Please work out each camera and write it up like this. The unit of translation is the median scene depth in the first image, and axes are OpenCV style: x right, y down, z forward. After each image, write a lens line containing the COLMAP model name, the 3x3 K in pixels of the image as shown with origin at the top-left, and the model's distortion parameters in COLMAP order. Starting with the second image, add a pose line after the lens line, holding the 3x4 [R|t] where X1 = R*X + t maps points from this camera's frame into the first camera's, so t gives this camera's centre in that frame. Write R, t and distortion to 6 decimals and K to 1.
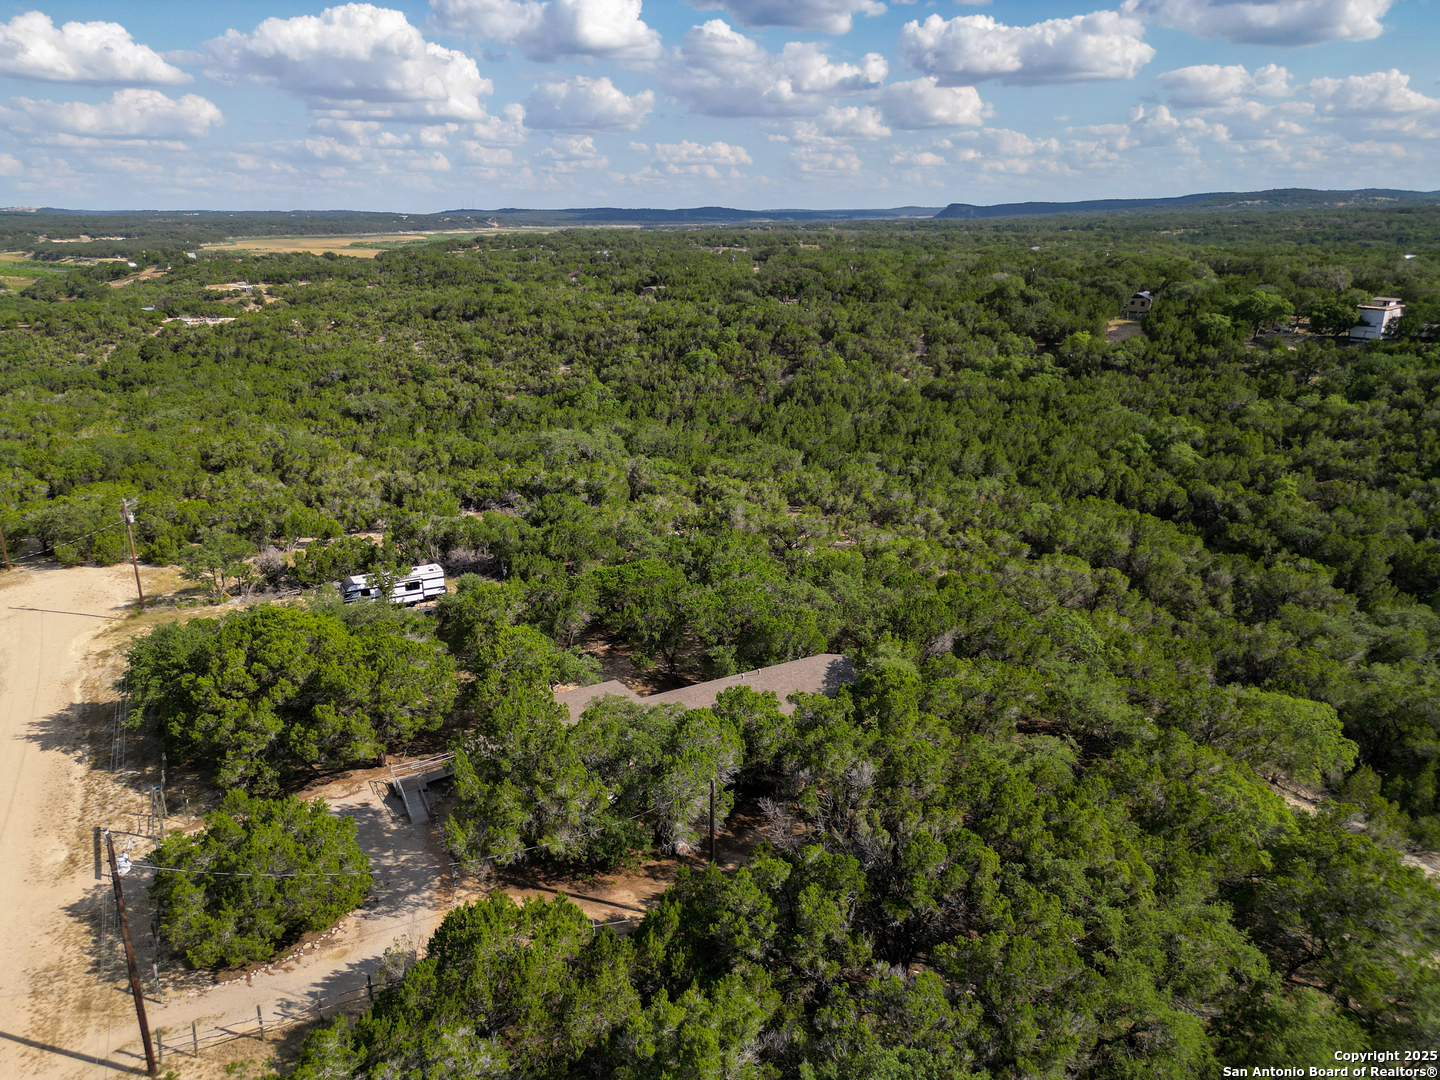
lens RADIAL K [[1010.9, 0, 726.1], [0, 1010.9, 539.7], [0, 0, 1]] dist [0.059976, -0.065291]
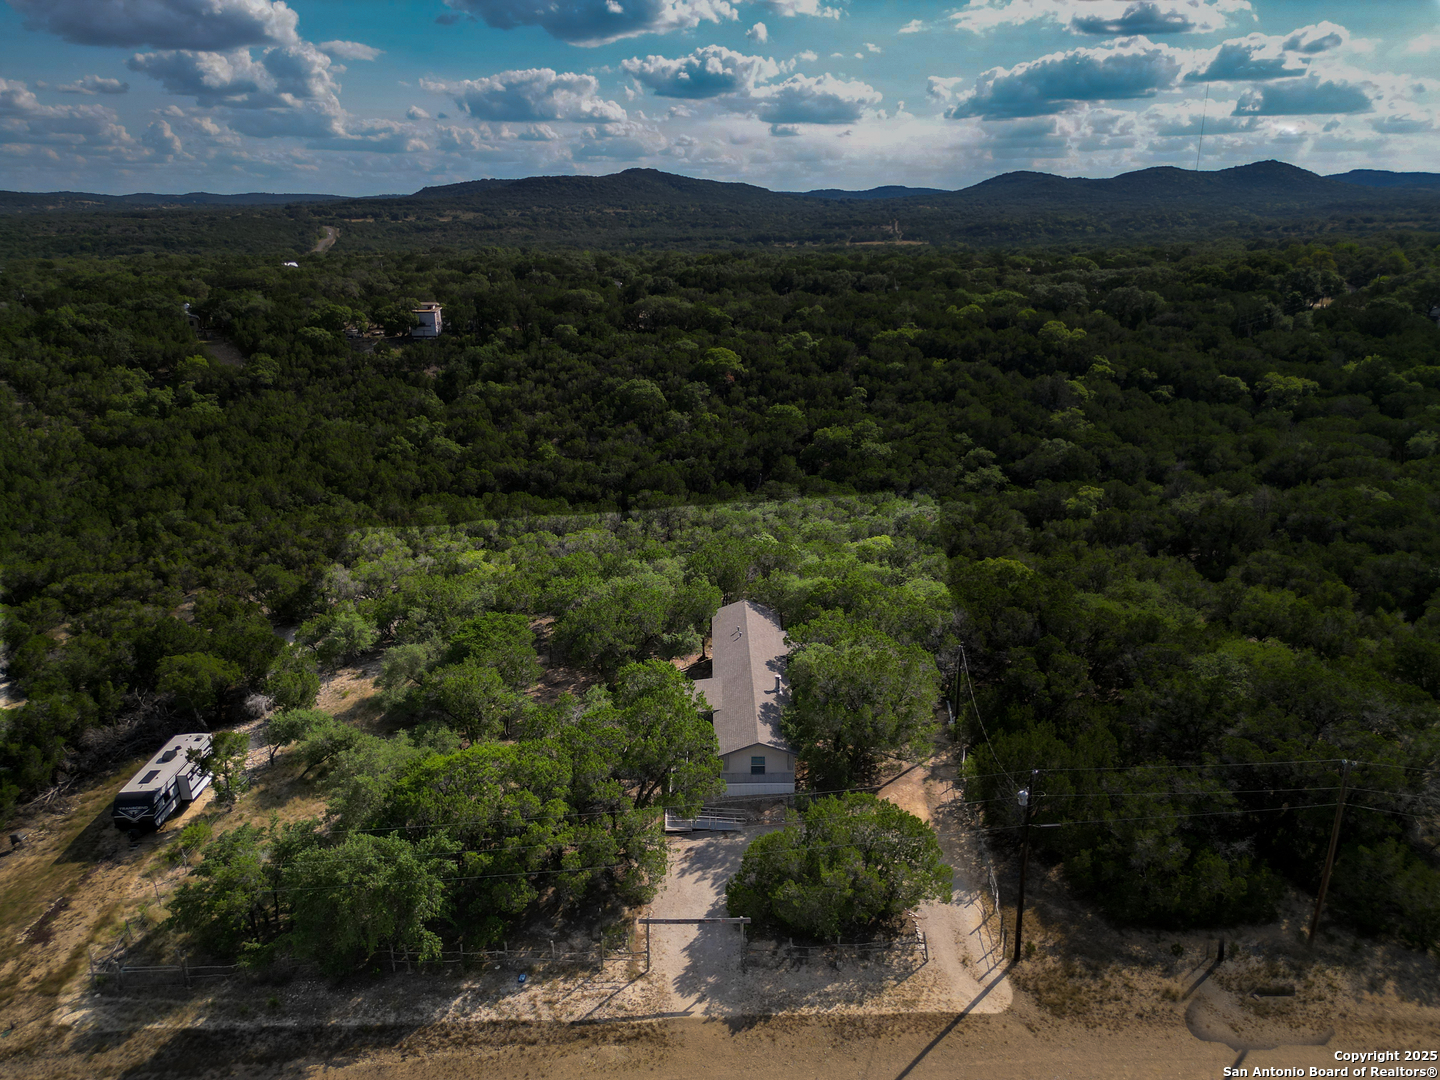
lens RADIAL K [[1003.0, 0, 714.0], [0, 1003.0, 540.2], [0, 0, 1]] dist [0.083356, -0.071725]
pose [[0.473375, -0.271062, 0.838118, -0.273804], [0.269742, 0.950373, 0.155016, -0.050324], [-0.838544, 0.152695, 0.523000, 0.087492]]
